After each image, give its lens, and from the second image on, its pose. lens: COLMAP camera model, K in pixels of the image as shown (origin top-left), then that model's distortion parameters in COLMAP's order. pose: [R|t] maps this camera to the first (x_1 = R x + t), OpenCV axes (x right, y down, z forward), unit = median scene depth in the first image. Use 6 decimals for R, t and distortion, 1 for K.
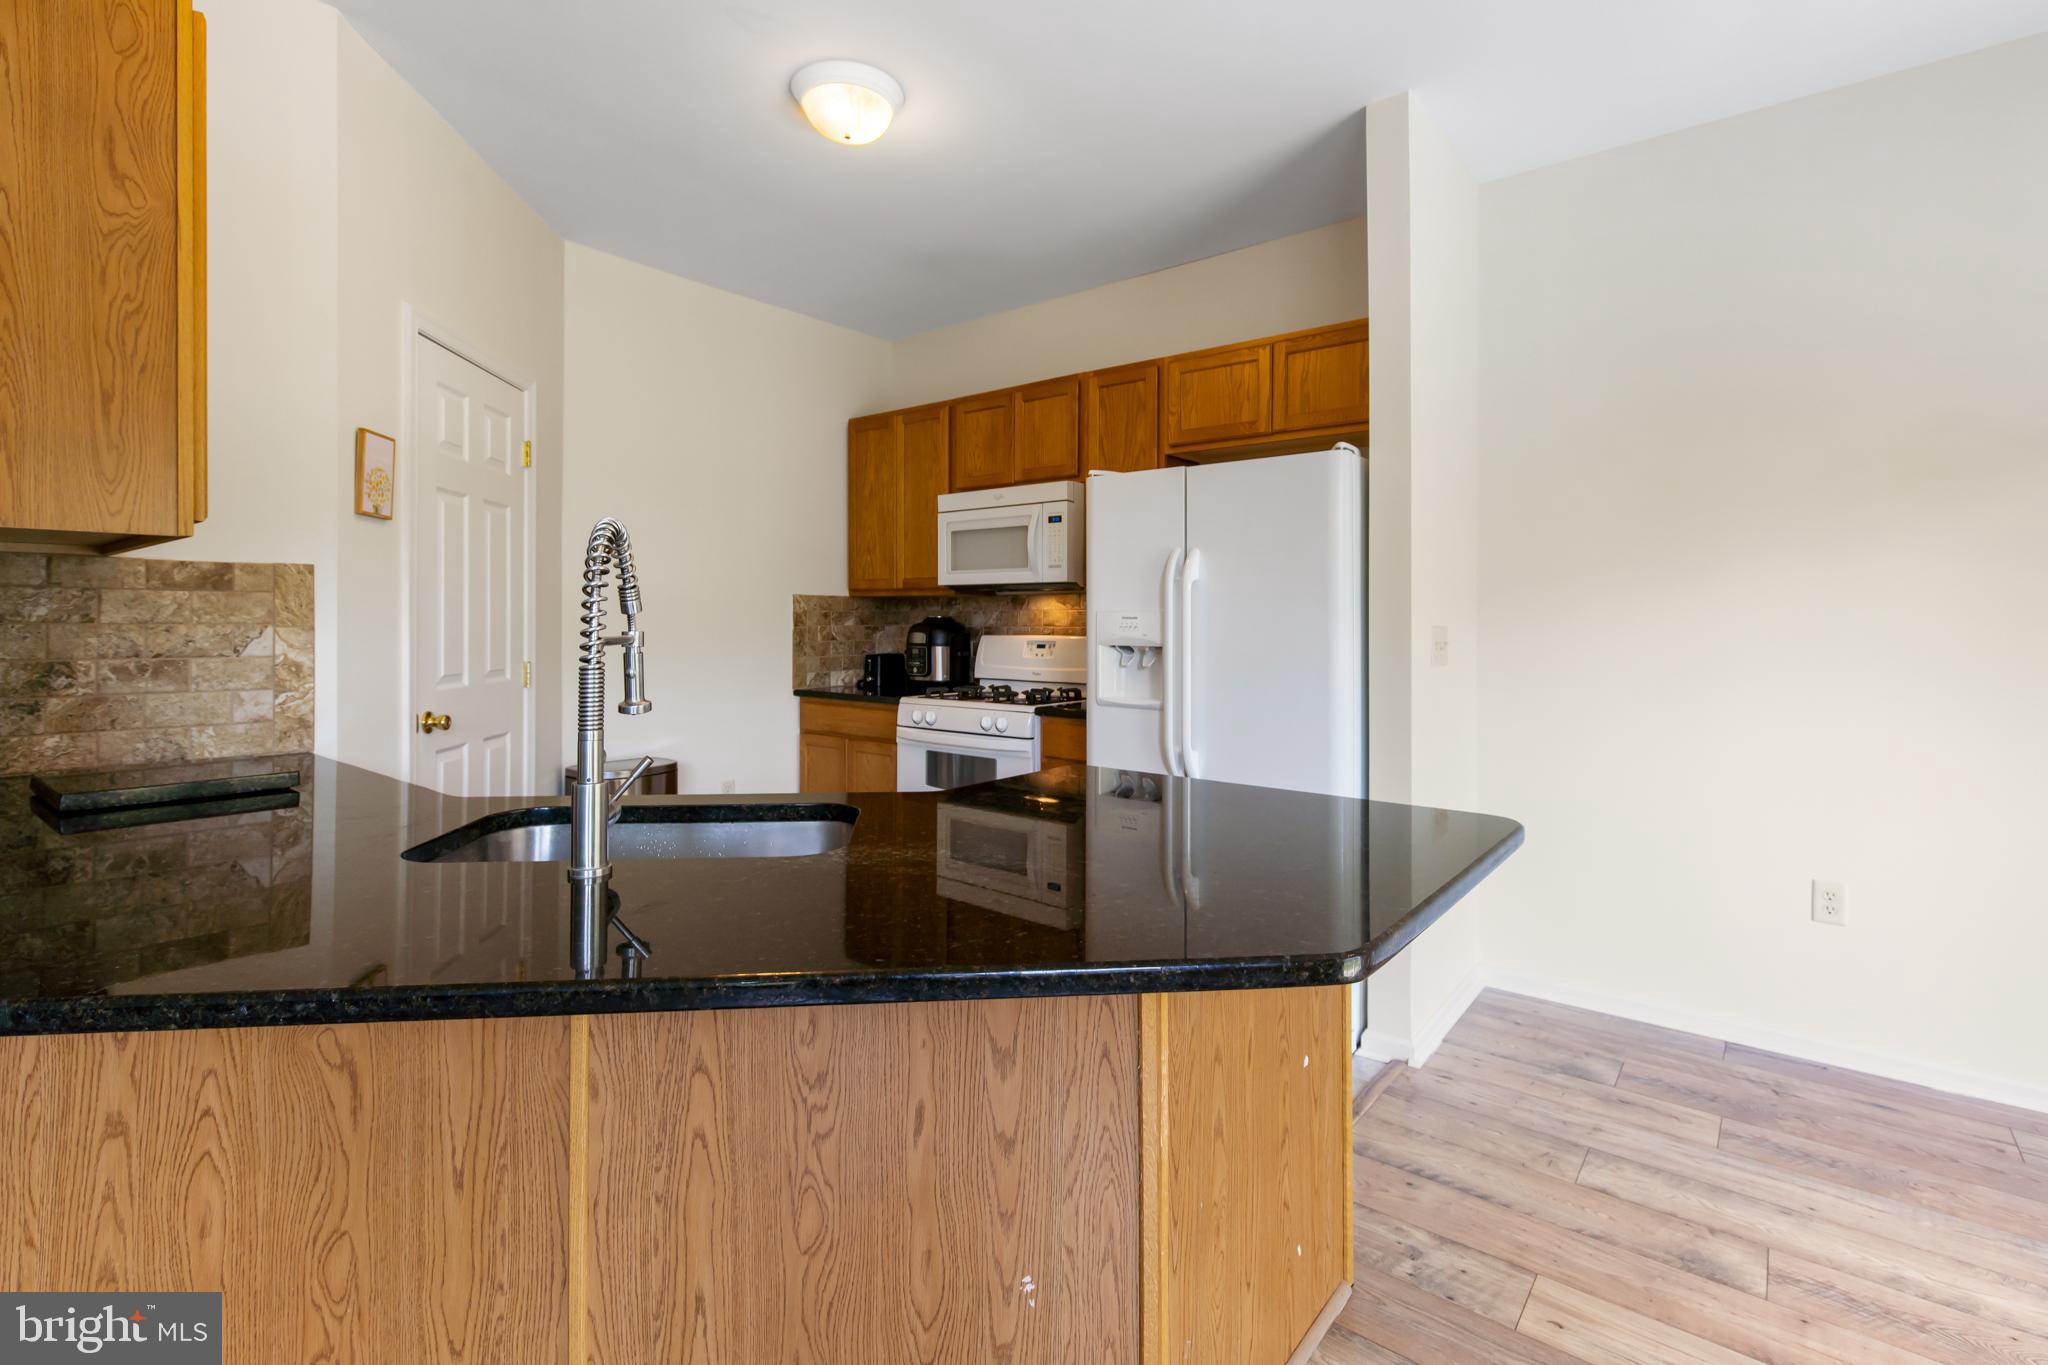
lens RADIAL K [[968.2, 0, 989.9], [0, 968.2, 637.5], [0, 0, 1]] dist [0.000301, -0.000442]
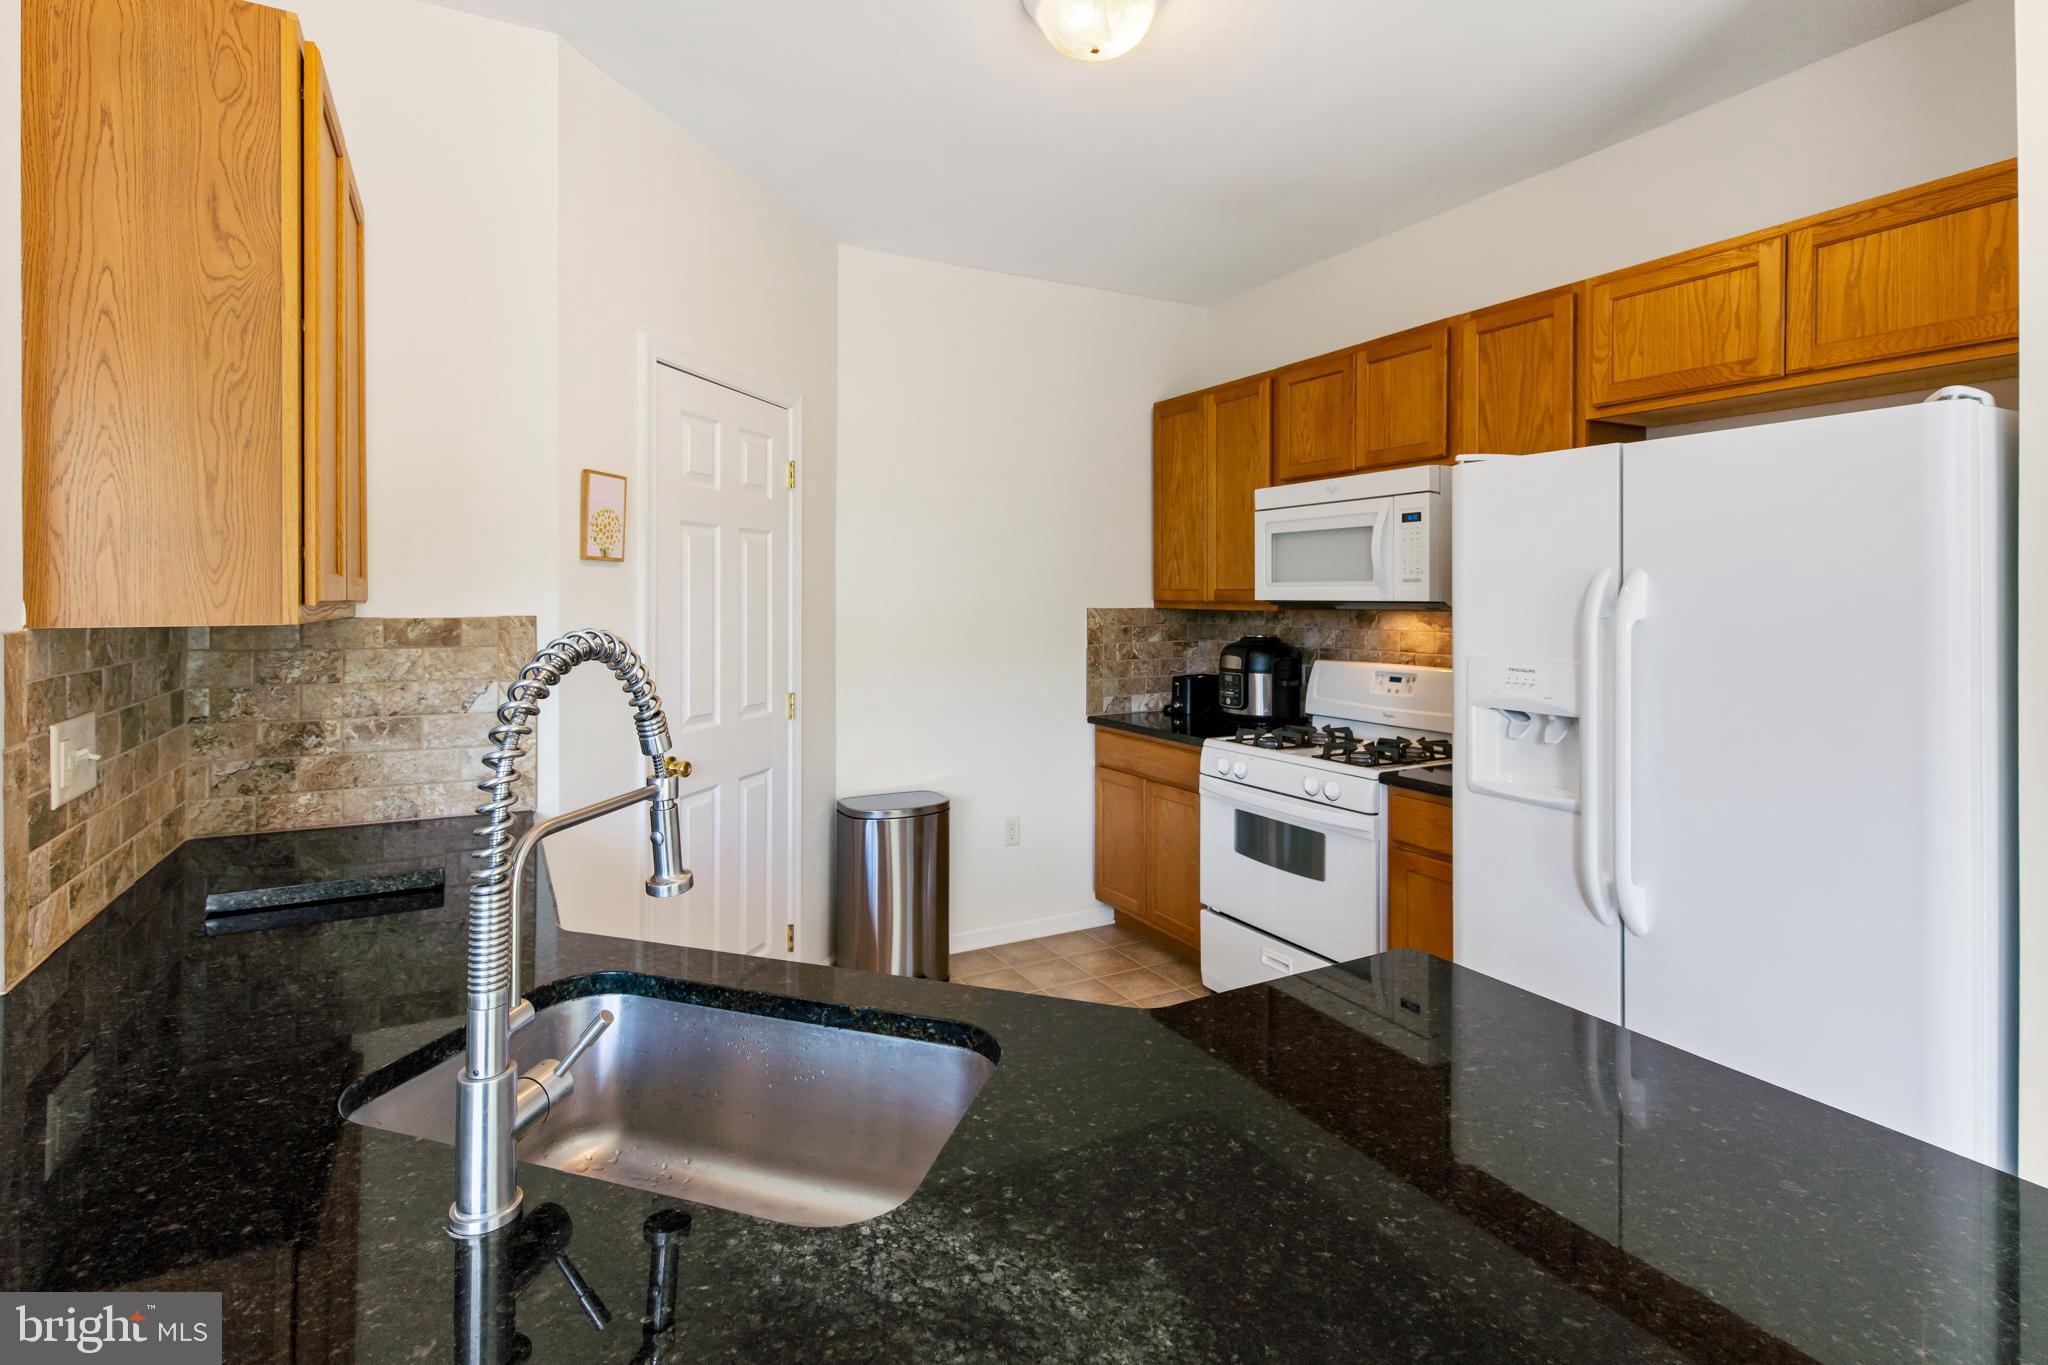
lens RADIAL K [[963.2, 0, 940.8], [0, 963.2, 613.8], [0, 0, 1]] dist [-0.000020, -0.000347]
pose [[0.914876, 0.001184, -0.403733, 0.033936], [-0.001146, 0.999999, 0.000336, -0.046165], [0.403733, 0.000156, 0.914877, 0.168891]]
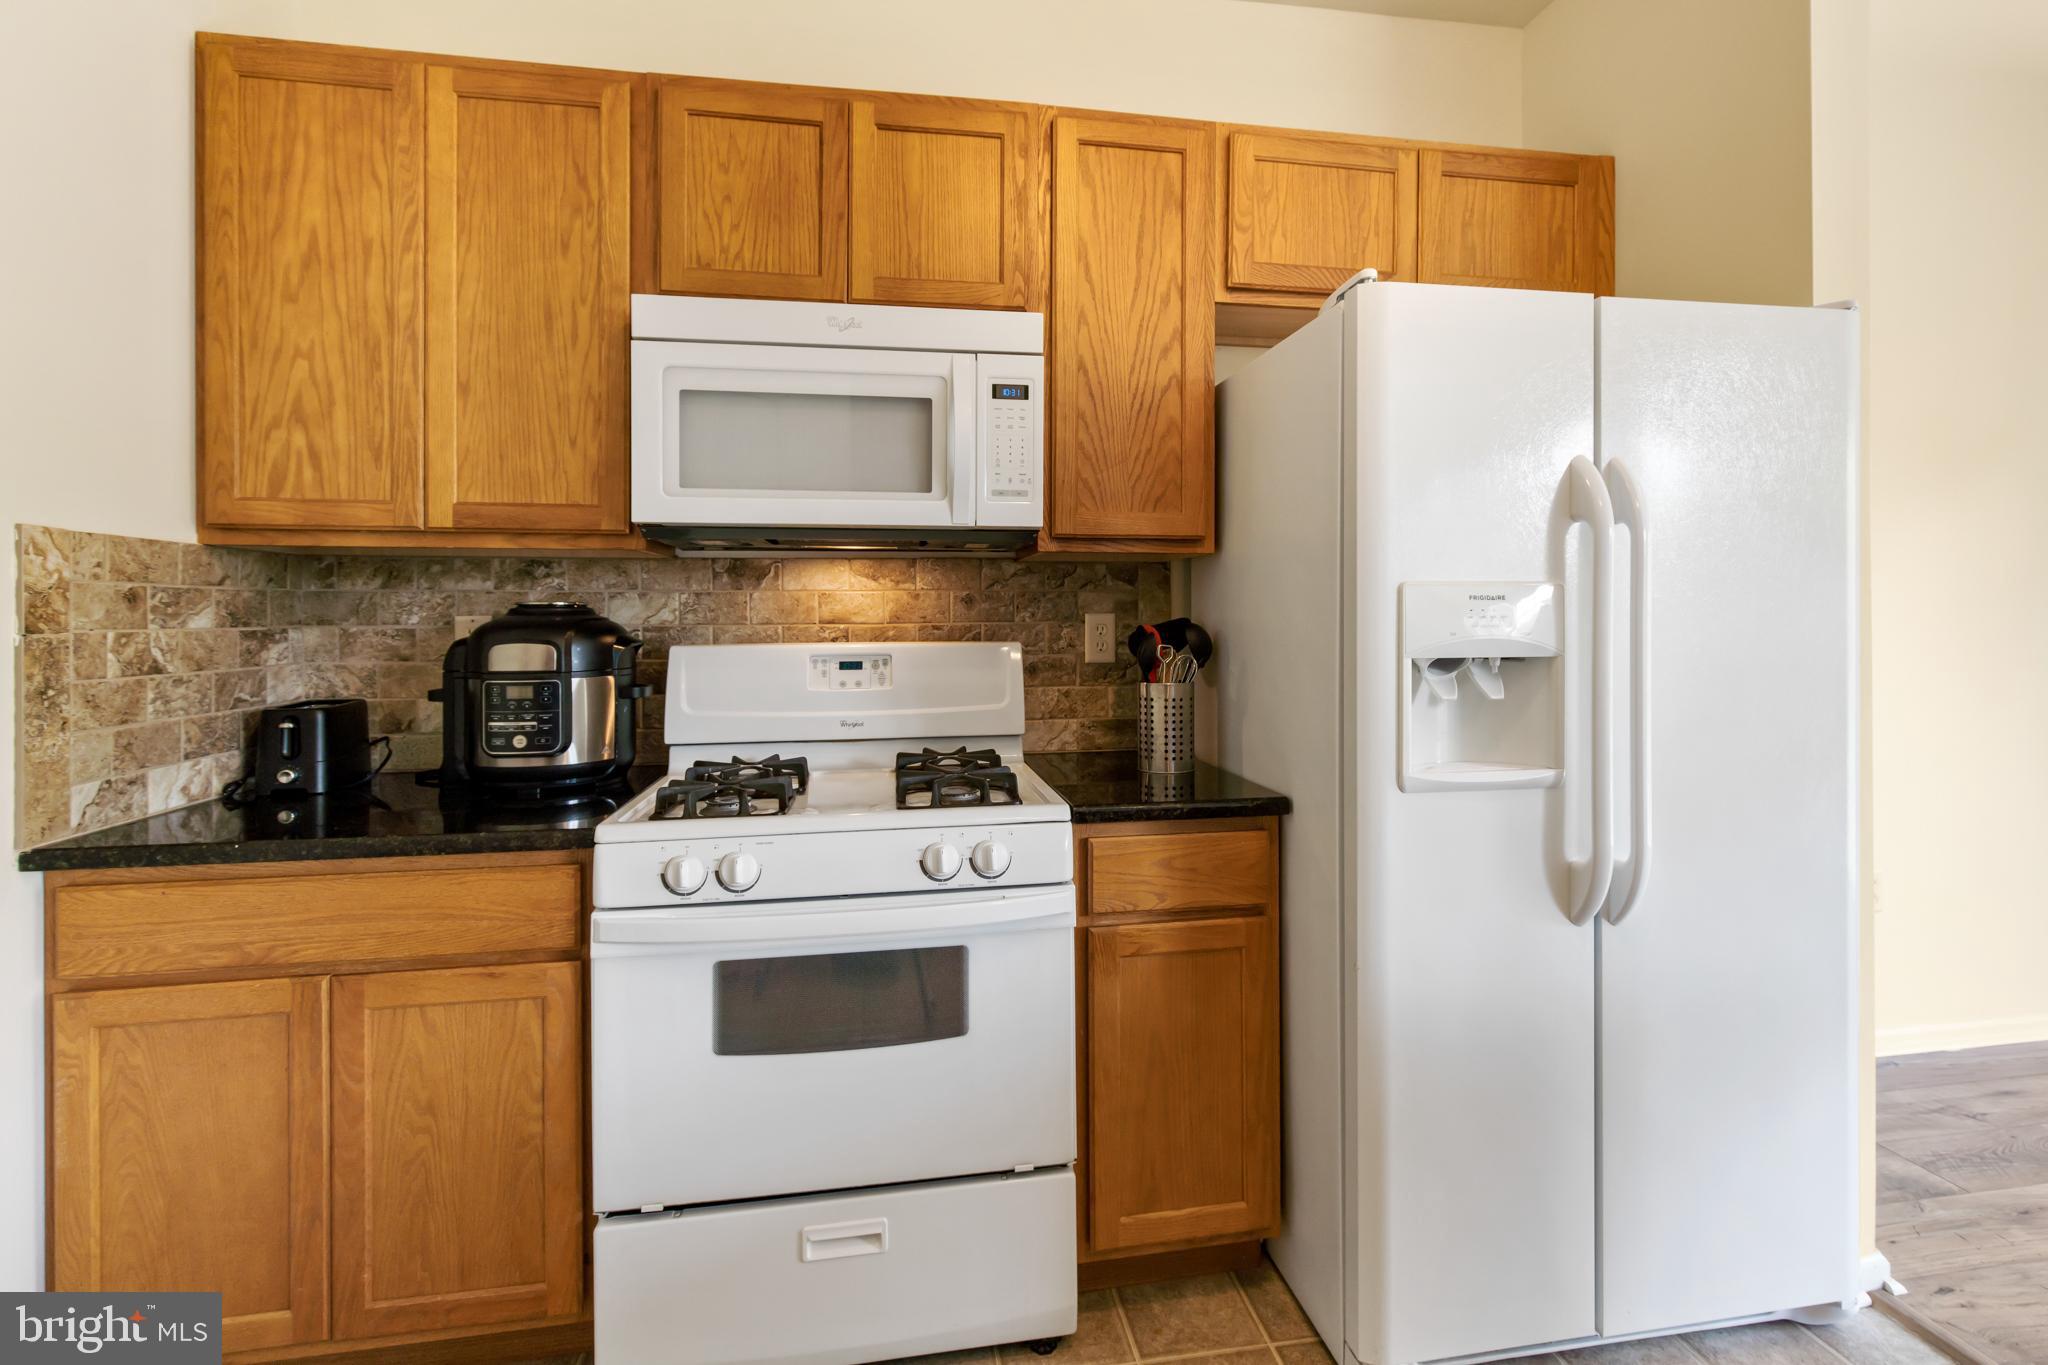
lens RADIAL K [[948.7, 0, 1036.0], [0, 948.7, 624.8], [0, 0, 1]] dist [0.001708, 0.000022]
pose [[0.629911, -0.009756, 0.776606, -0.272267], [0.021411, 0.999759, -0.004808, -0.007304], [-0.776372, 0.019657, 0.629968, 0.684362]]
